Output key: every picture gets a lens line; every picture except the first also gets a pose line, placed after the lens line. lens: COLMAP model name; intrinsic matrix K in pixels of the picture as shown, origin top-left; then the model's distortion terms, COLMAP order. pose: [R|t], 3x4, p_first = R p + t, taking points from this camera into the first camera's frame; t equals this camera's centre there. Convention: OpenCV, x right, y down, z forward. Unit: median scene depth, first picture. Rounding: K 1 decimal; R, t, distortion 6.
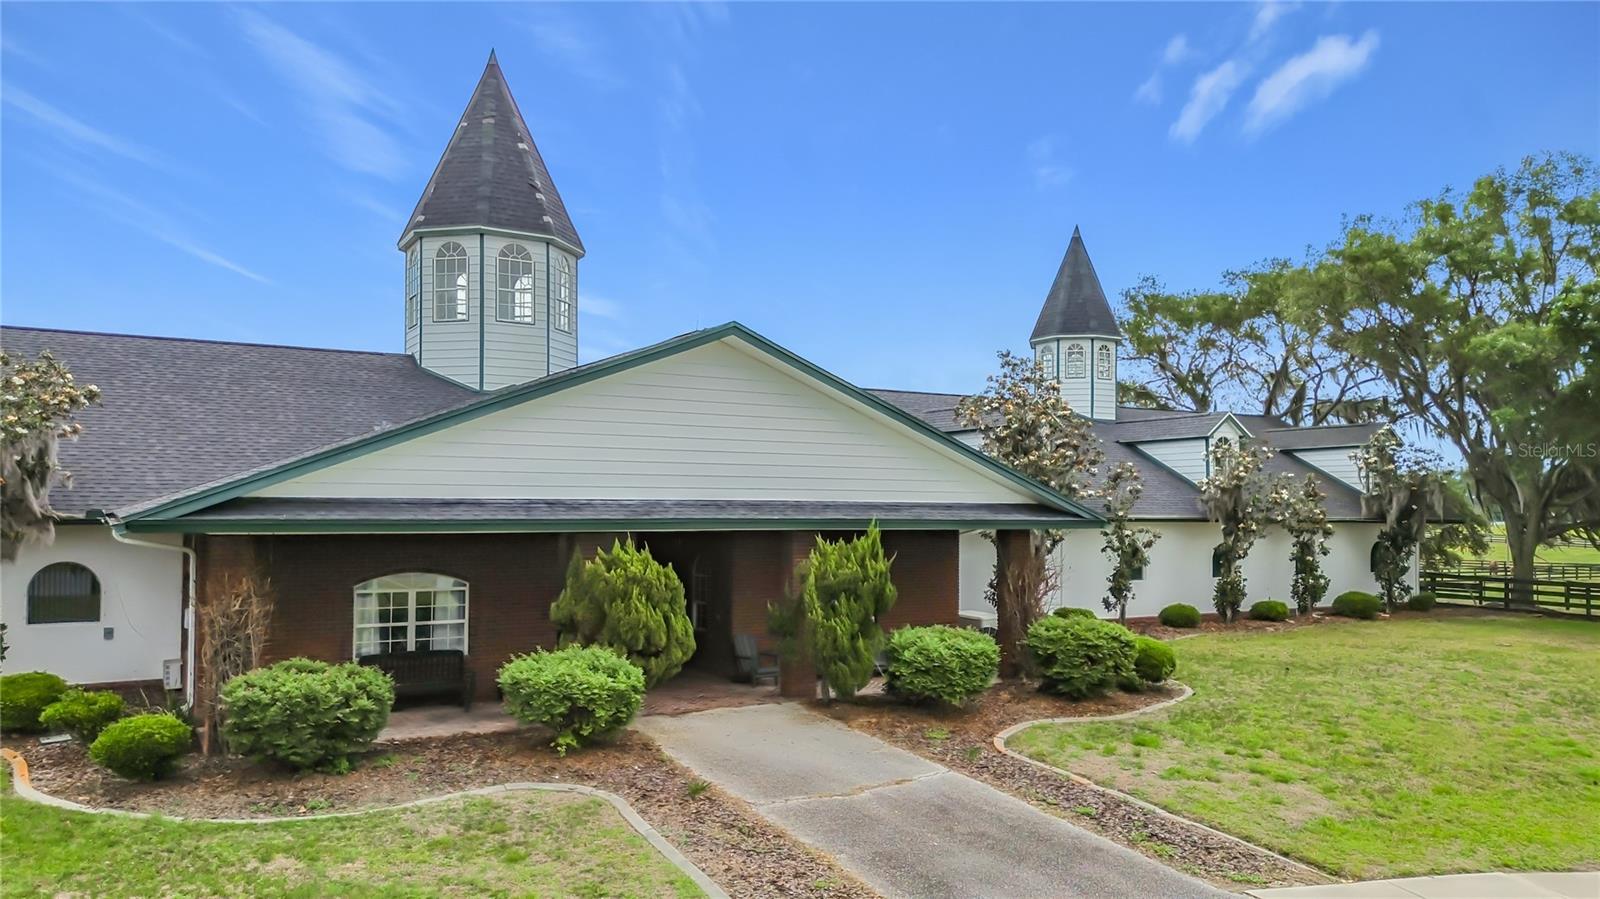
lens RADIAL K [[1144.8, 0, 800.0], [0, 1144.8, 449.5], [0, 0, 1]] dist [0.085519, -0.087433]
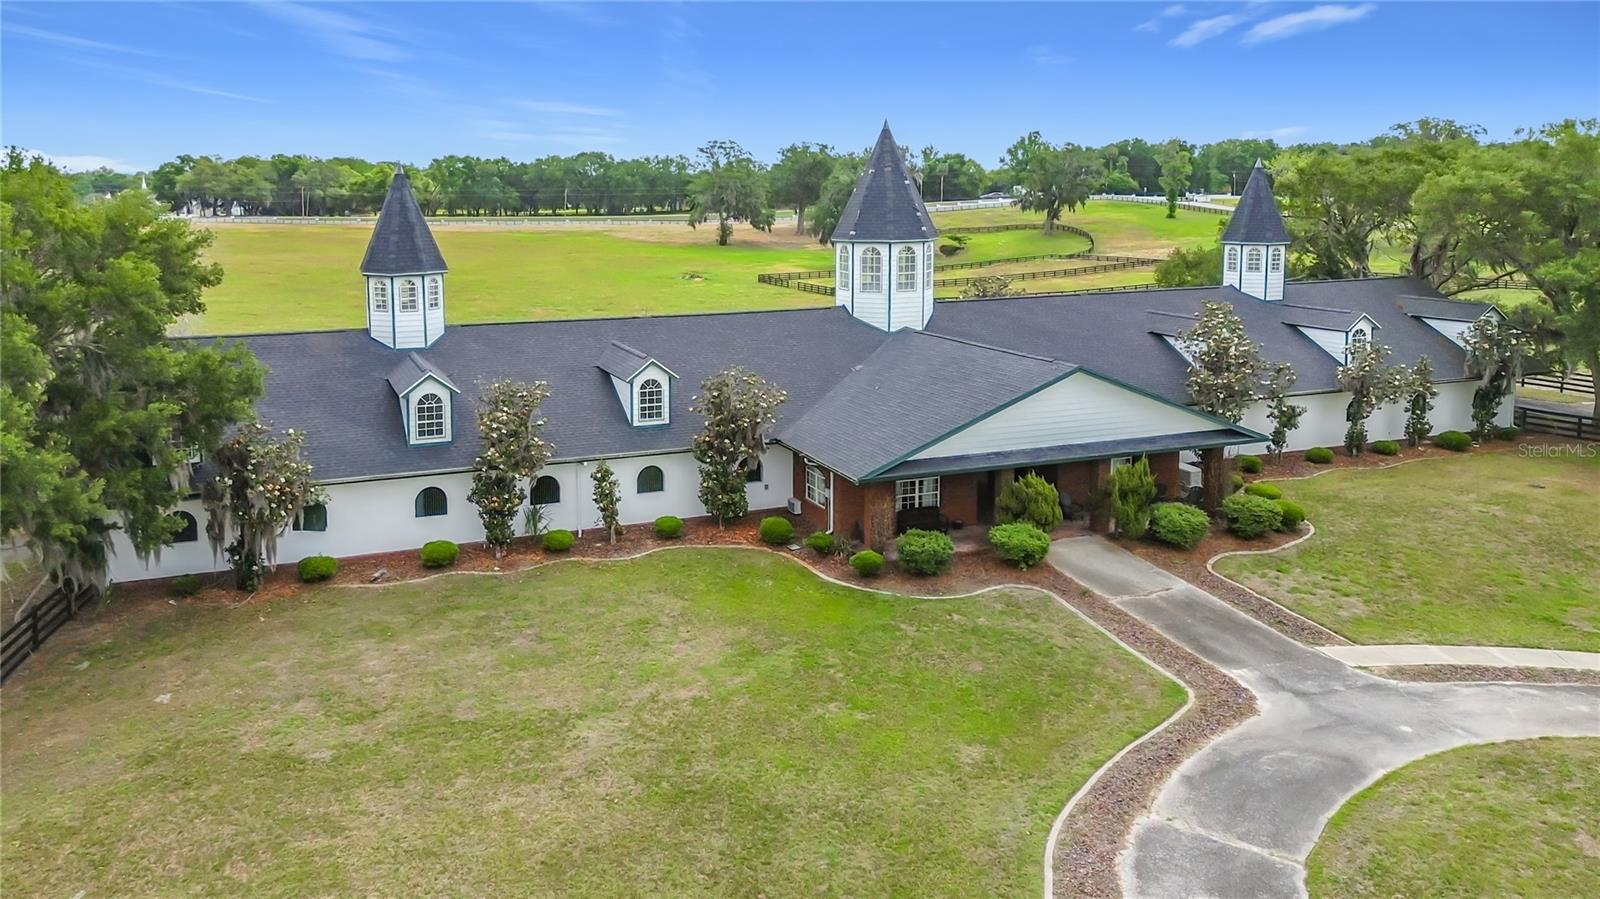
lens RADIAL K [[1165.2, 0, 727.4], [0, 1165.2, 299.2], [0, 0, 1]] dist [0.043927, -0.007797]
pose [[0.983805, 0.004160, -0.179193, -0.305660], [0.021978, 0.989387, 0.143632, -0.548692], [0.177889, -0.145244, 0.973273, -1.165986]]
